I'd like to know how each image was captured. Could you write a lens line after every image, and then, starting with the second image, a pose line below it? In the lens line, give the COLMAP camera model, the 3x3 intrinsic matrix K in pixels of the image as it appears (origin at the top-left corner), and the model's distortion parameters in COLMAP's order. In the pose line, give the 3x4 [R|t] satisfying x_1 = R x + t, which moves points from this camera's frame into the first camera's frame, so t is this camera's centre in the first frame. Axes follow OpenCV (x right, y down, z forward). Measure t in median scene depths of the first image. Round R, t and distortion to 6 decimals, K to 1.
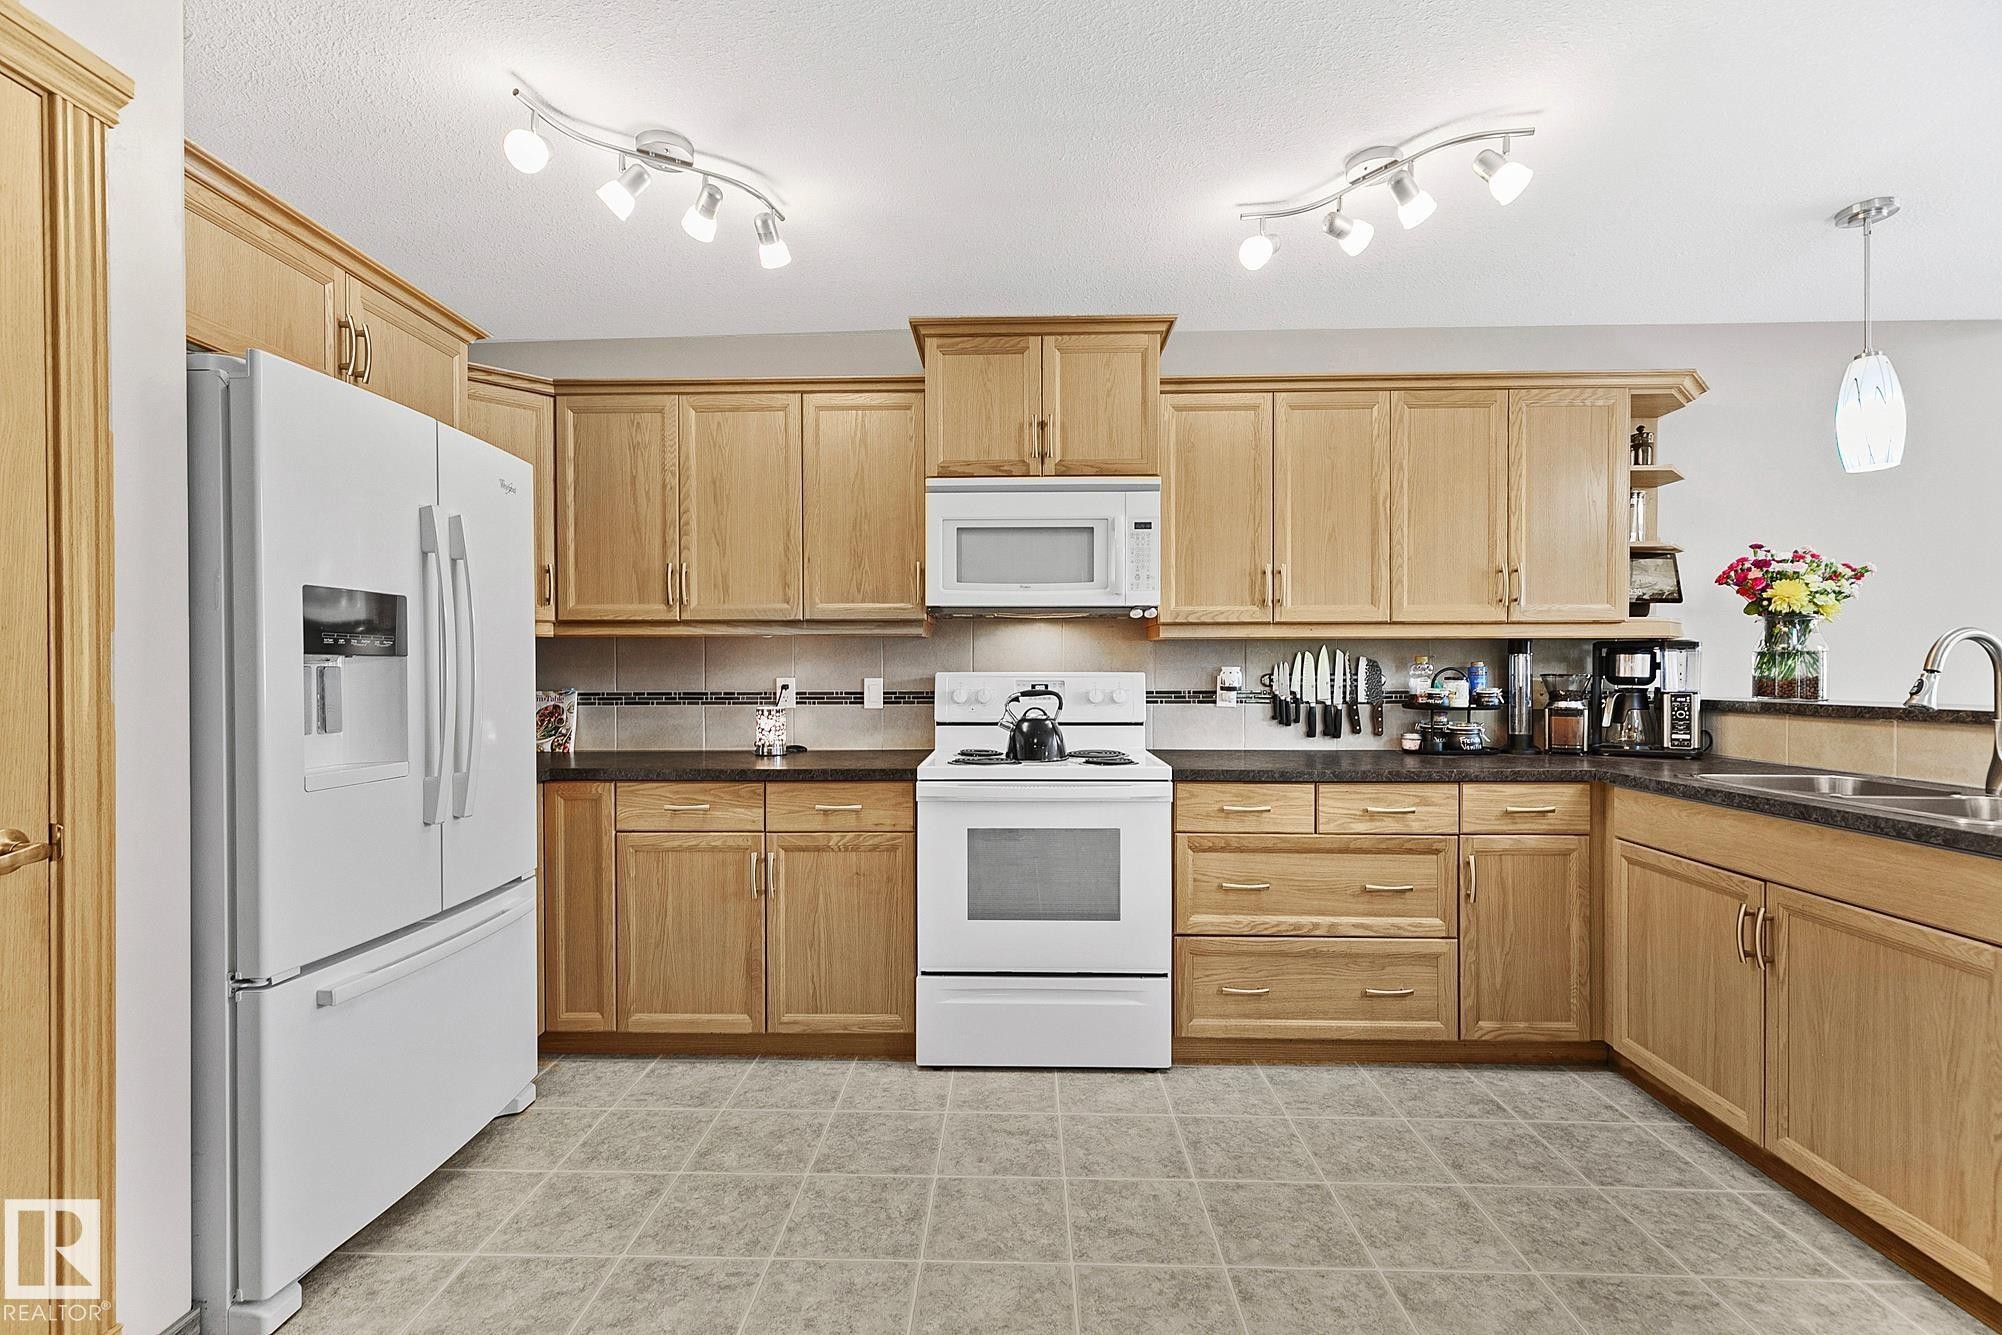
lens RADIAL K [[895.6, 0, 990.4], [0, 895.6, 677.6], [0, 0, 1]] dist [0.012007, -0.003756]
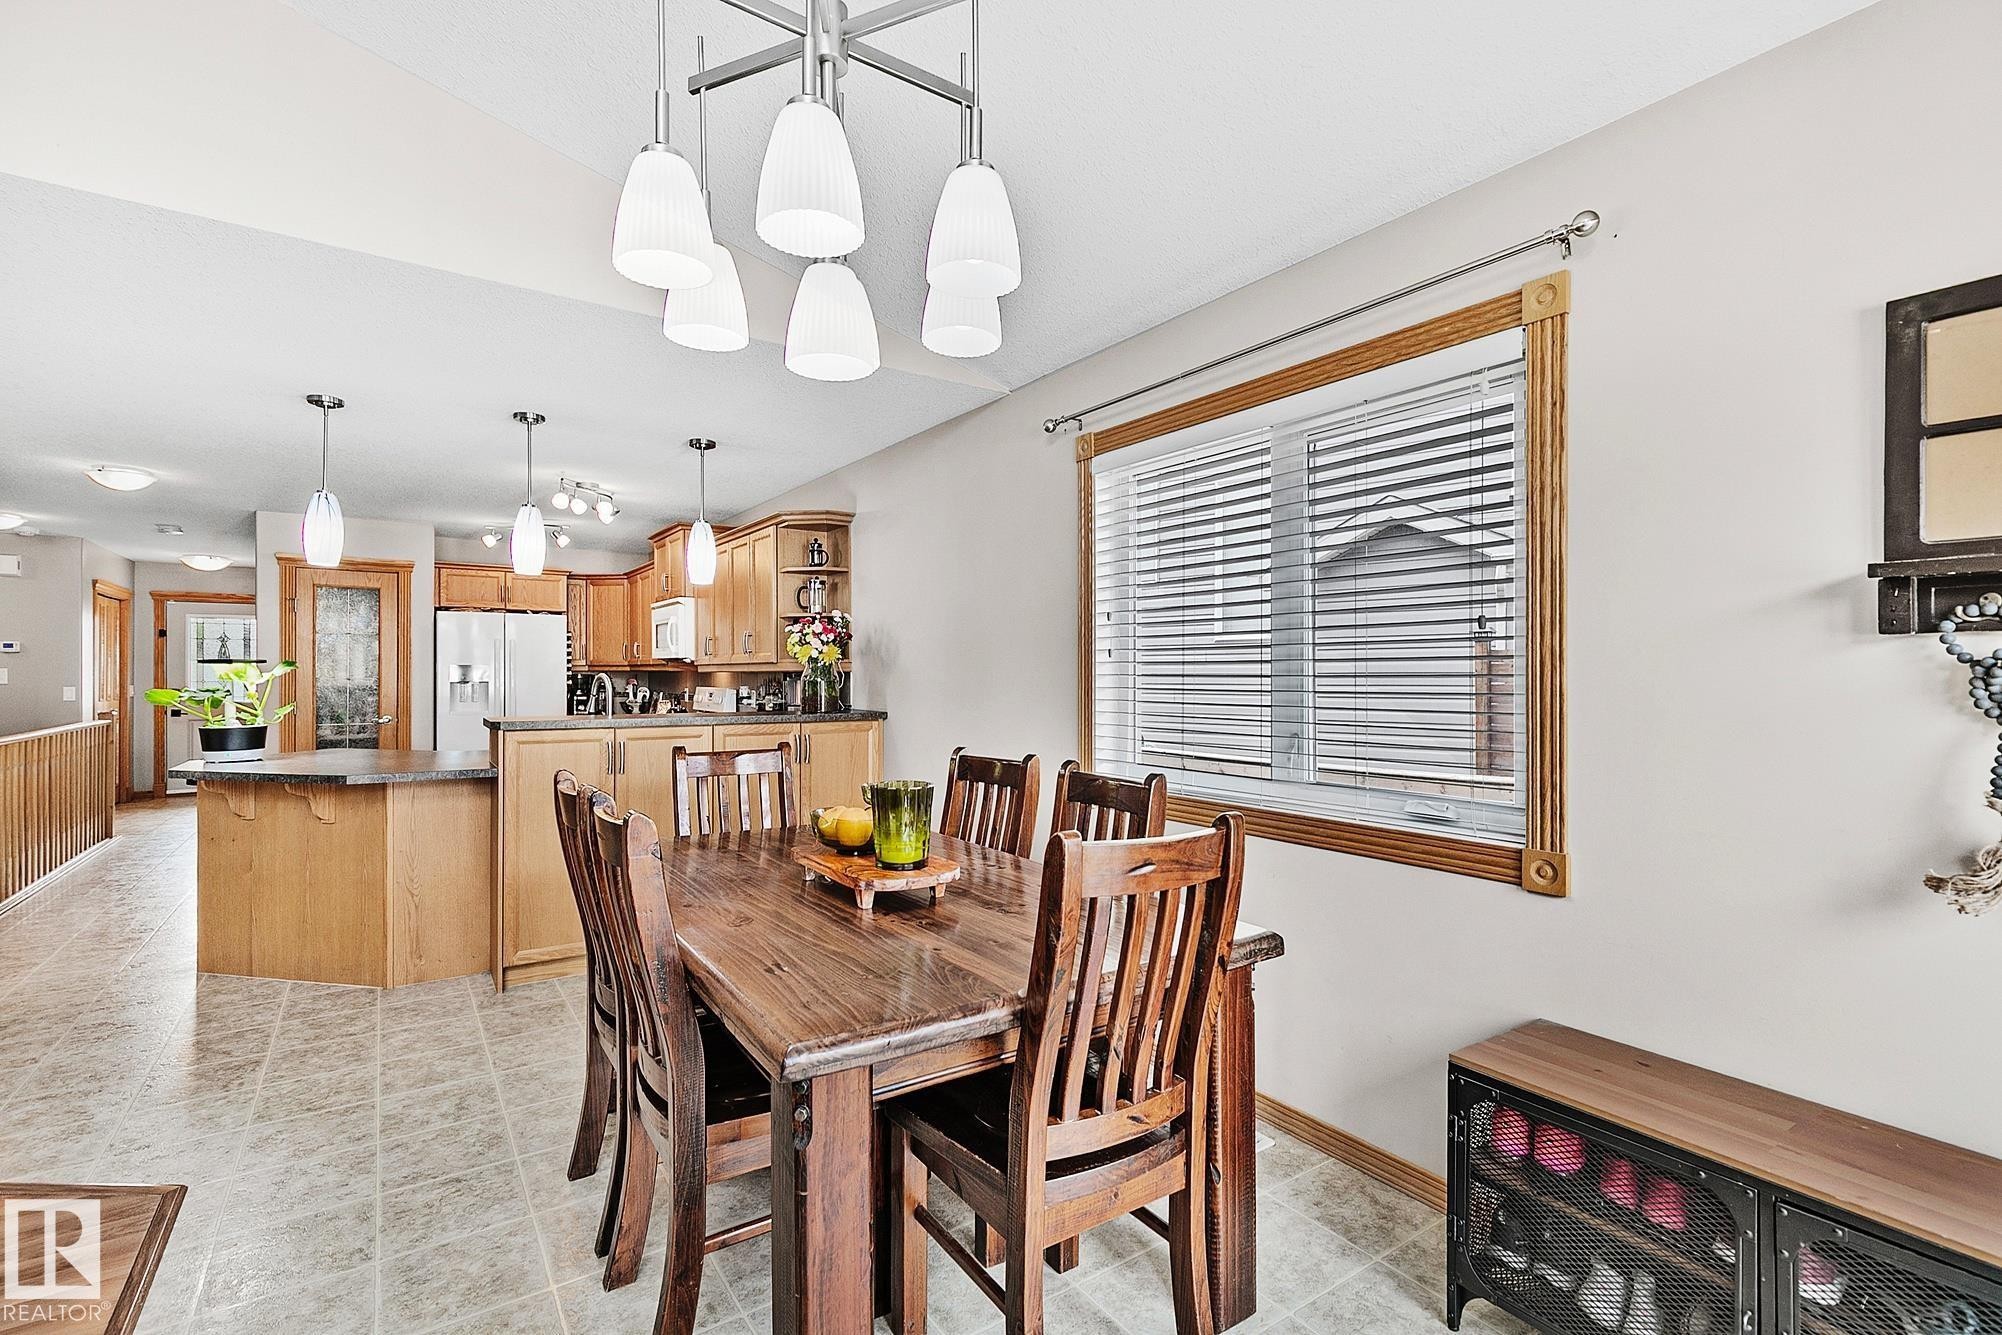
lens RADIAL K [[895.6, 0, 992.8], [0, 895.6, 672.3], [0, 0, 1]] dist [0.012007, -0.003756]
pose [[0.589115, 0.000126, -0.808049, 2.319333], [-0.007229, 0.999961, -0.005115, -0.038339], [0.808017, 0.008855, 0.589093, 0.337731]]
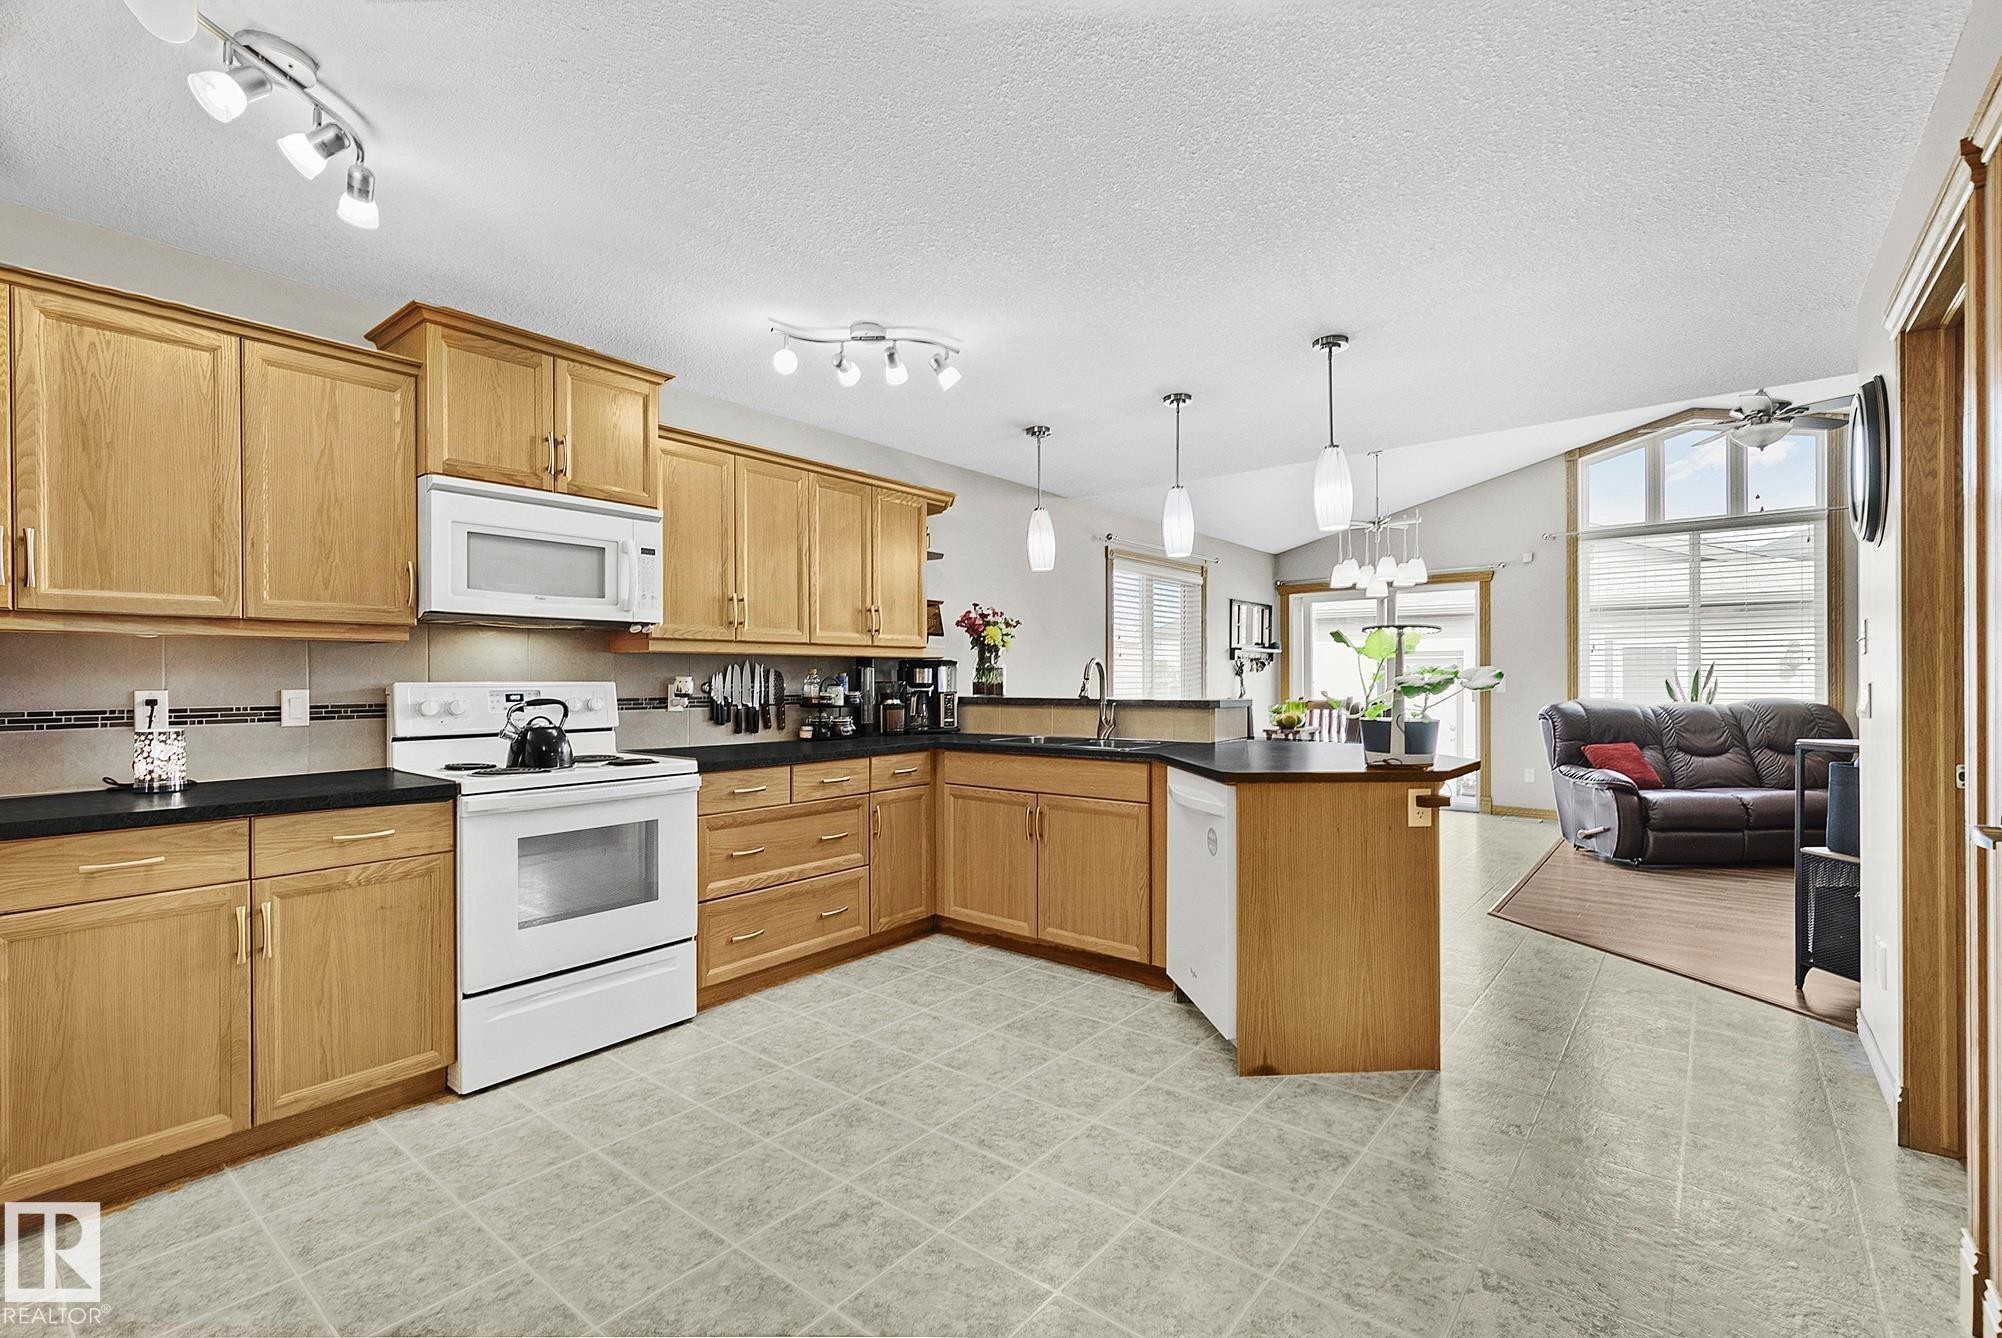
lens RADIAL K [[895.6, 0, 983.9], [0, 895.6, 680.1], [0, 0, 1]] dist [0.012007, -0.003756]
pose [[0.610398, -0.002573, 0.792091, -0.458334], [0.008179, 0.999962, -0.003054, -0.000610], [-0.792053, 0.008343, 0.610395, -0.022882]]
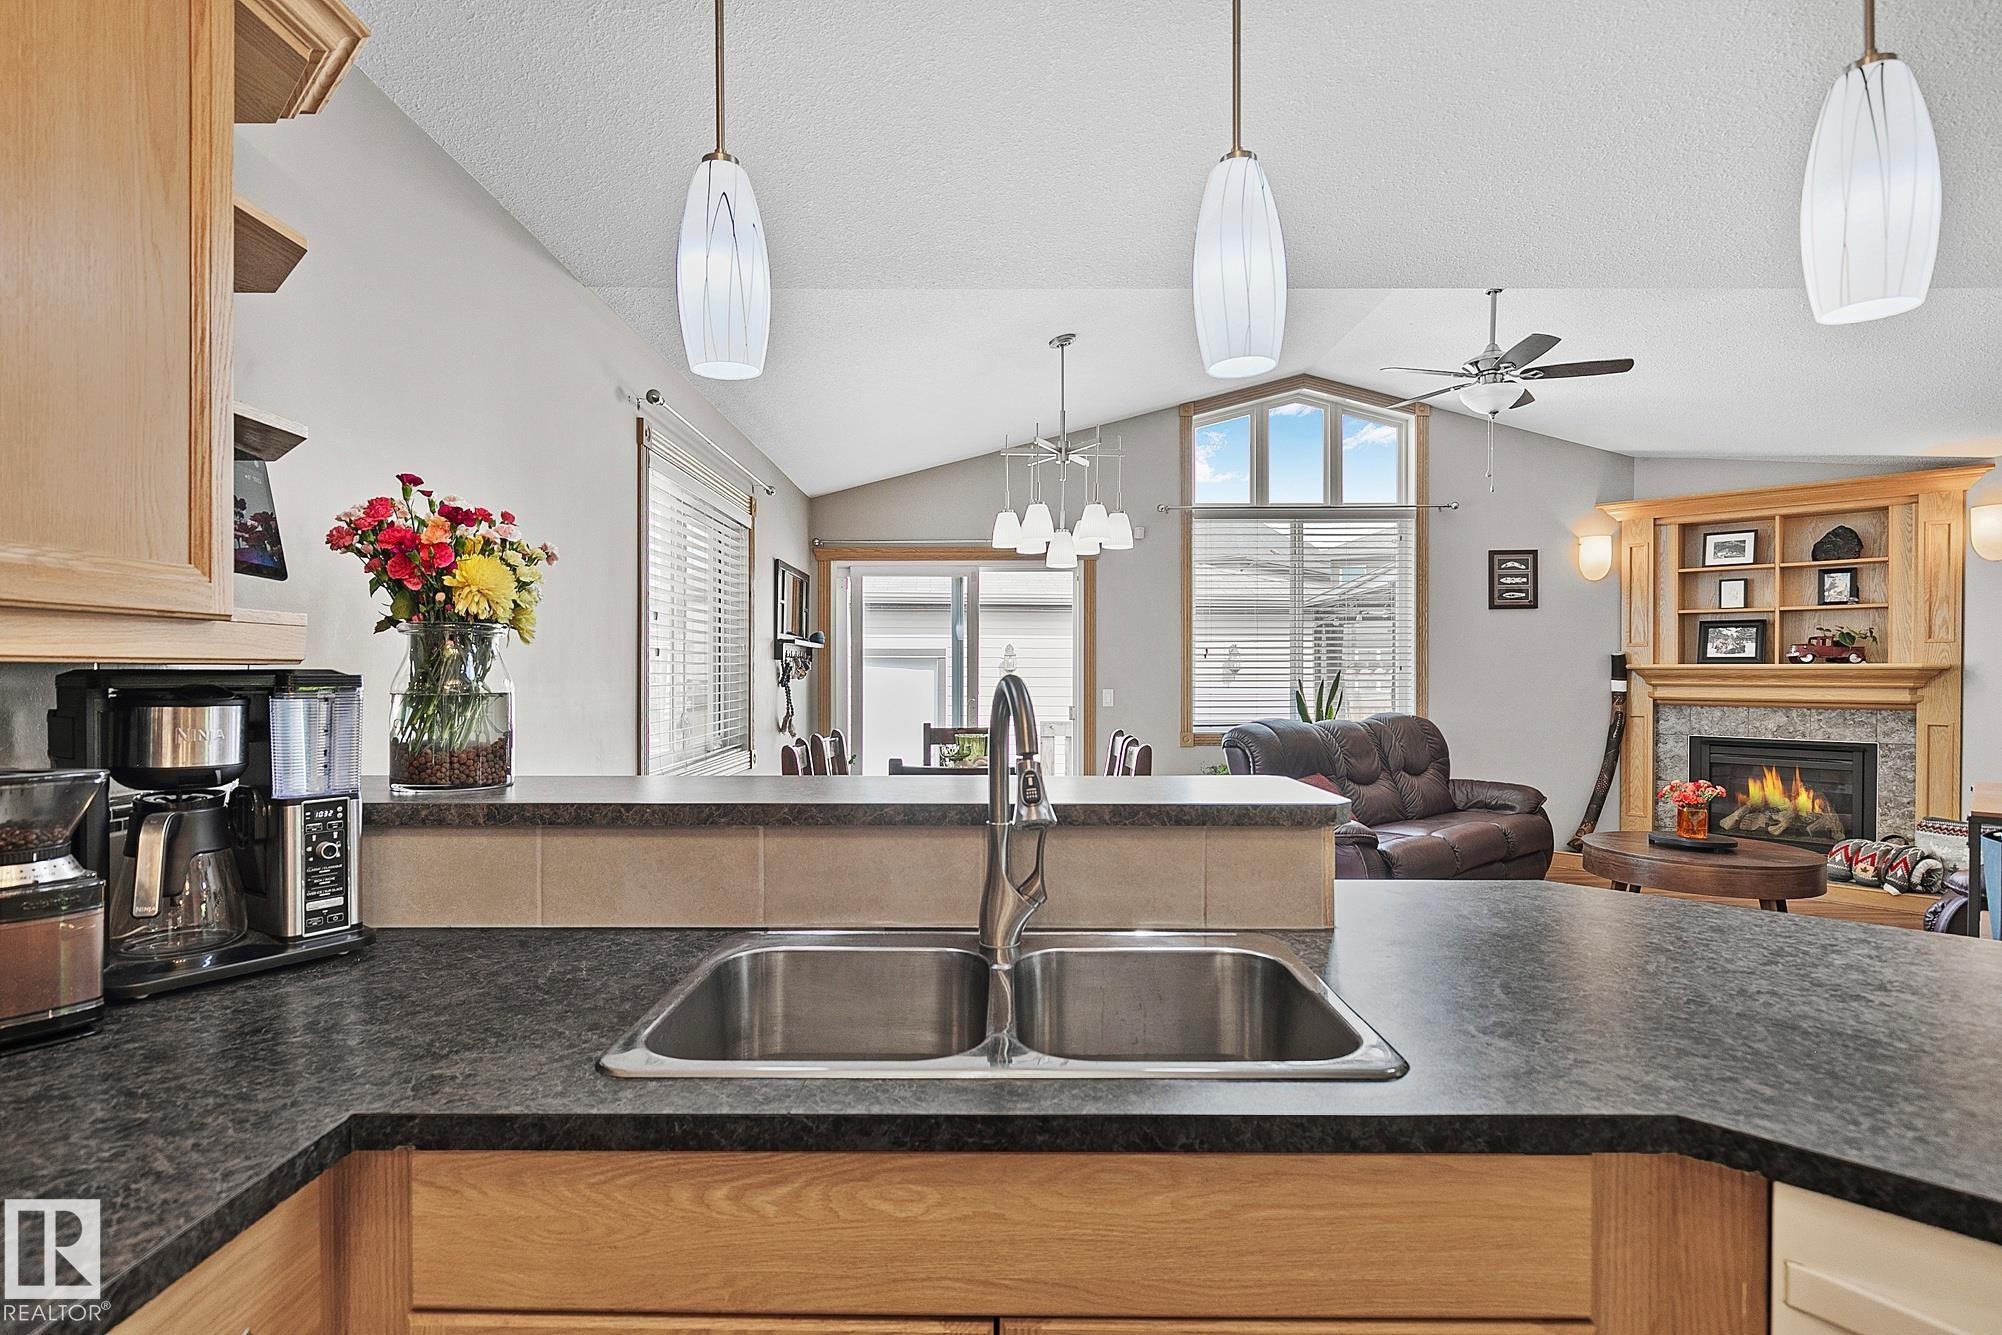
lens RADIAL K [[1008.3, 0, 1000.0], [0, 1008.3, 676.1], [0, 0, 1]] dist [-0.000629, 0.001890]
pose [[-0.036299, -0.003777, 0.999334, 0.292934], [0.006454, 0.999971, 0.004014, -0.039383], [-0.999320, 0.006596, -0.036274, 0.706727]]
